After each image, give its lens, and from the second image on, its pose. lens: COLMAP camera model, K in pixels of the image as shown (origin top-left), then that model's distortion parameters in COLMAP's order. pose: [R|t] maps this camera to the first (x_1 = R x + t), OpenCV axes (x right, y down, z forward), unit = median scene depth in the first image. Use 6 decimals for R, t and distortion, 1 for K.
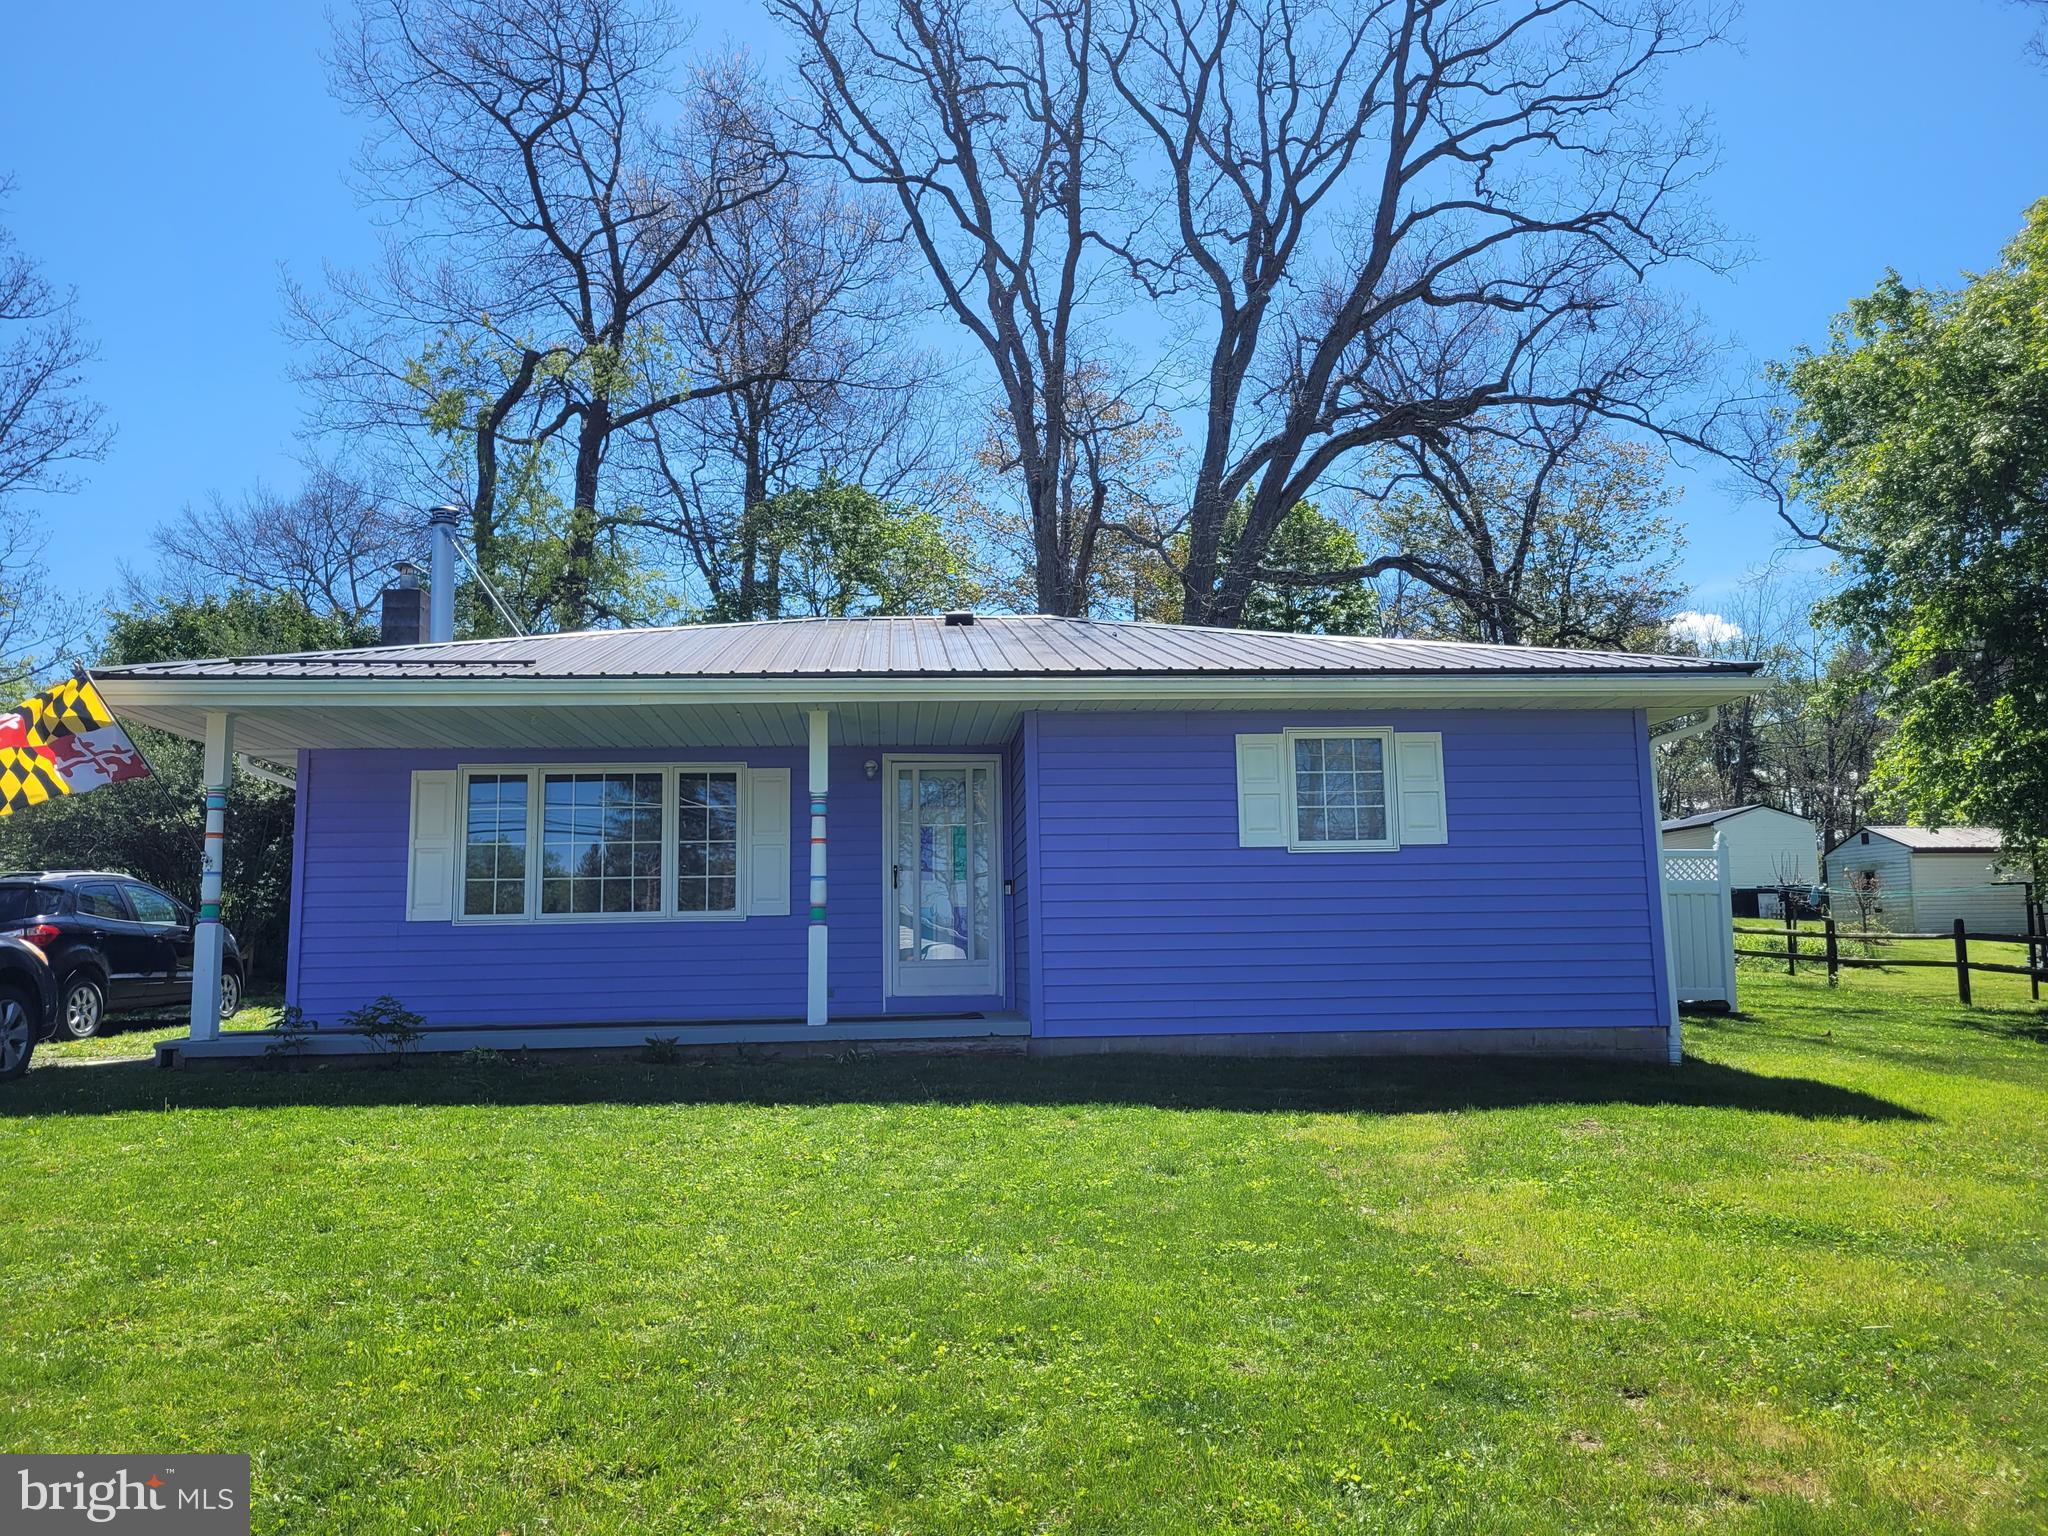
lens RADIAL K [[1547.1, 0, 1029.2], [0, 1547.1, 758.3], [0, 0, 1]] dist [0.072435, -0.065672]
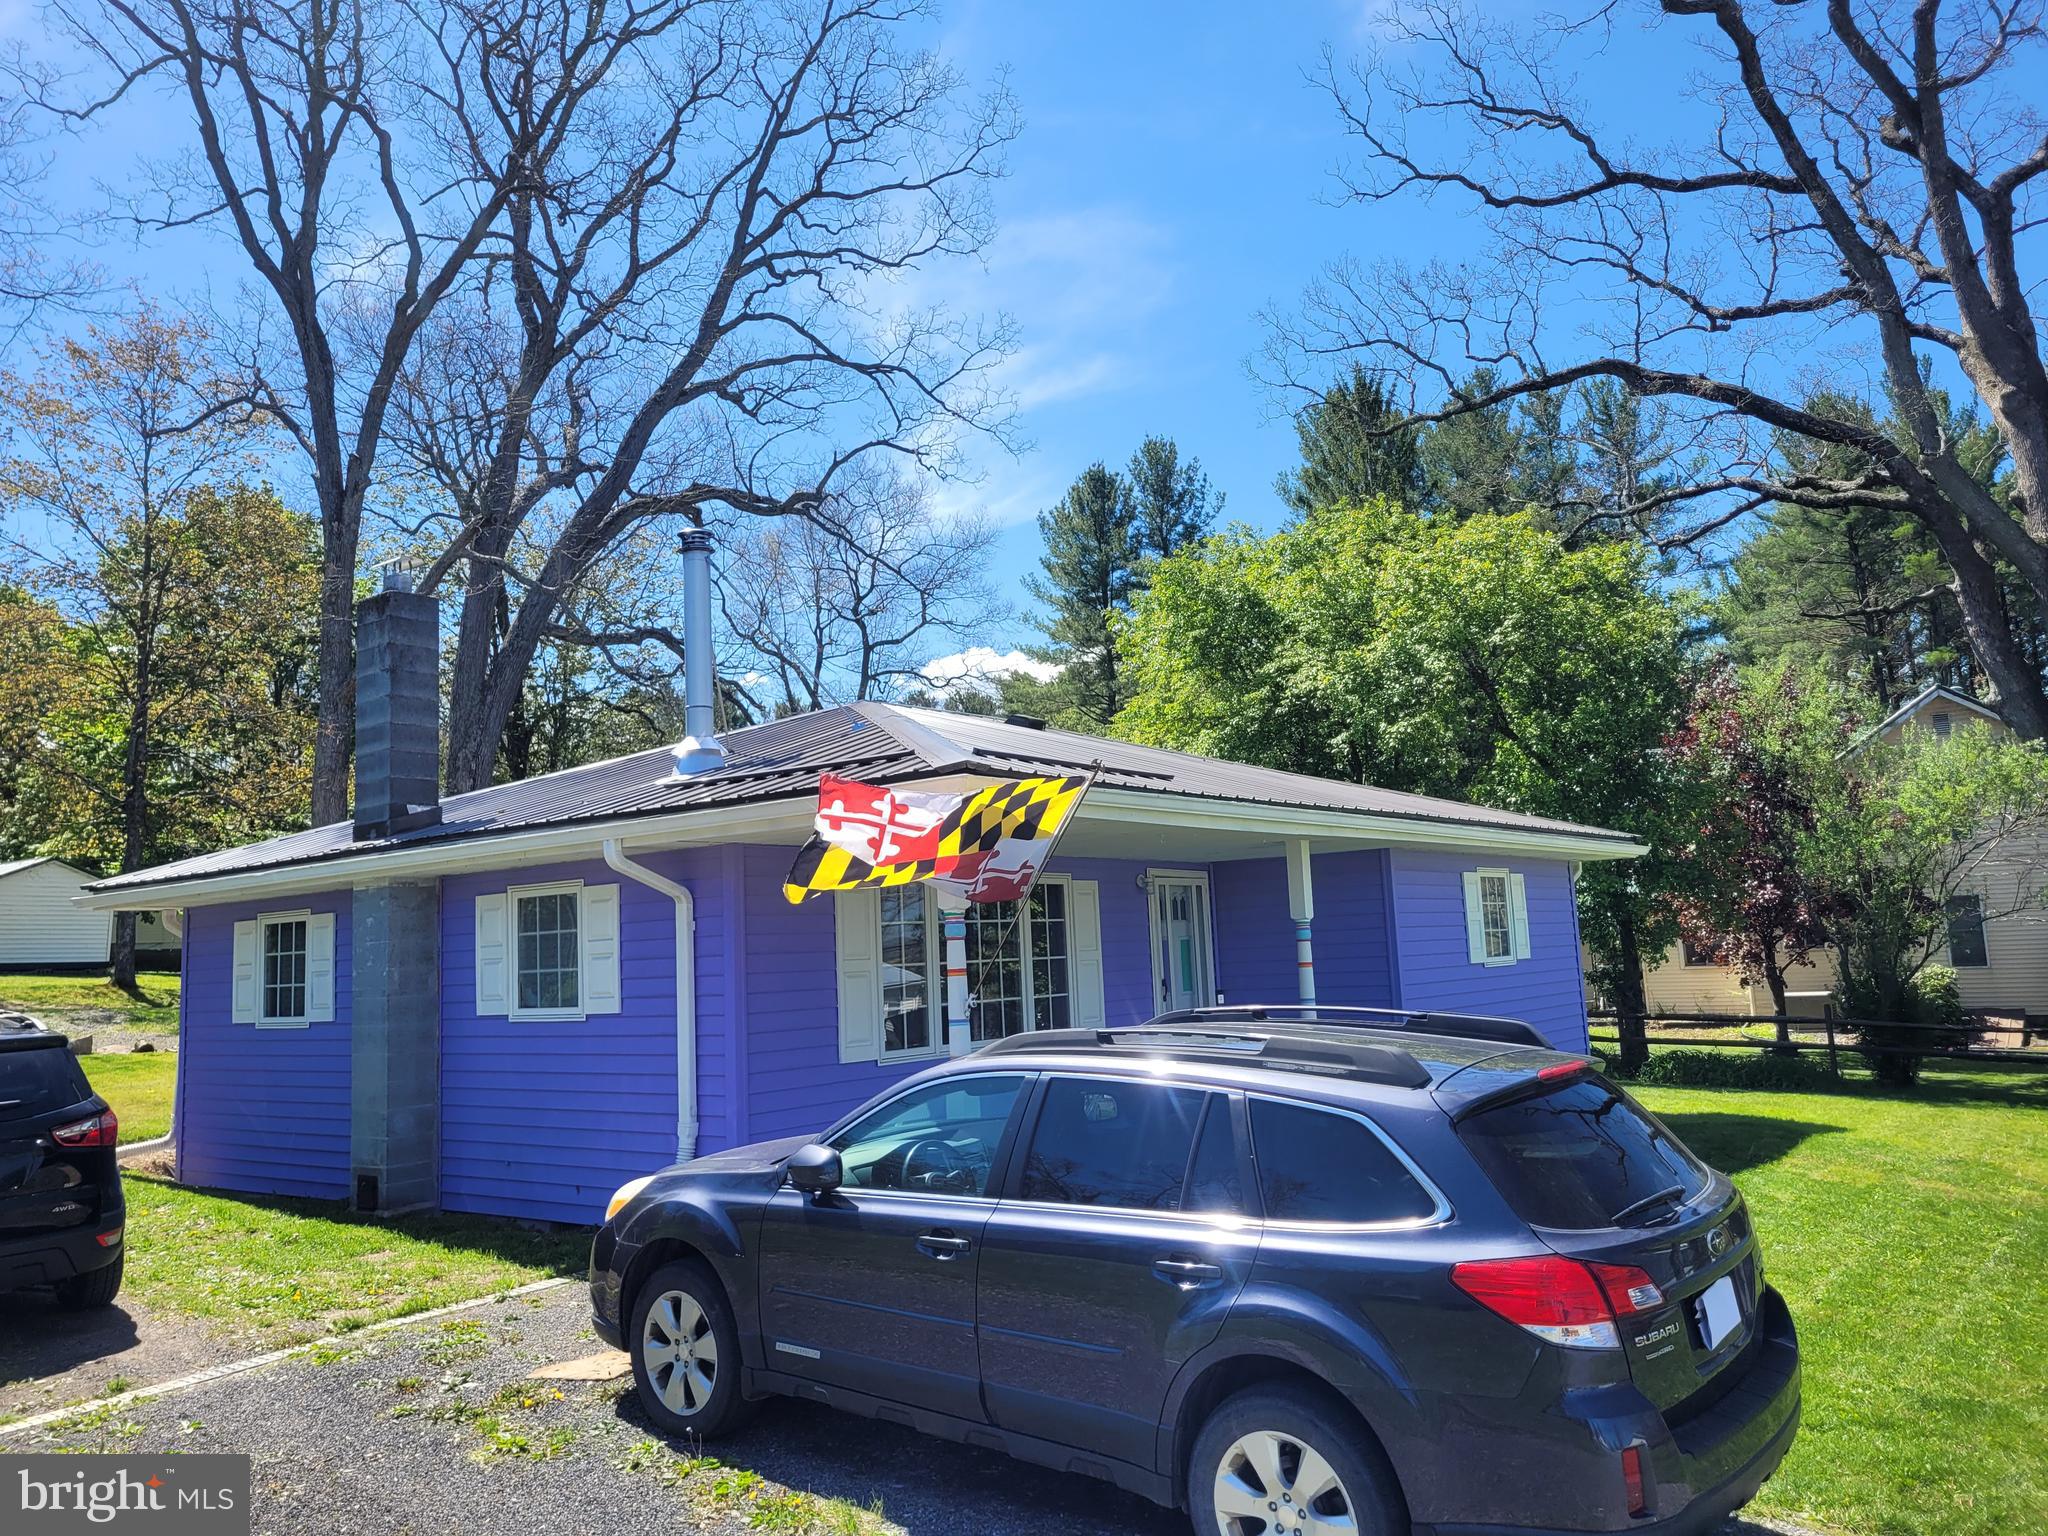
lens RADIAL K [[1547.1, 0, 1029.2], [0, 1547.1, 758.3], [0, 0, 1]] dist [0.072435, -0.065672]
pose [[0.672290, 0.082160, 0.735714, -0.377349], [-0.062098, 0.996578, -0.054547, -0.005961], [-0.737678, -0.009015, 0.675092, 0.153695]]
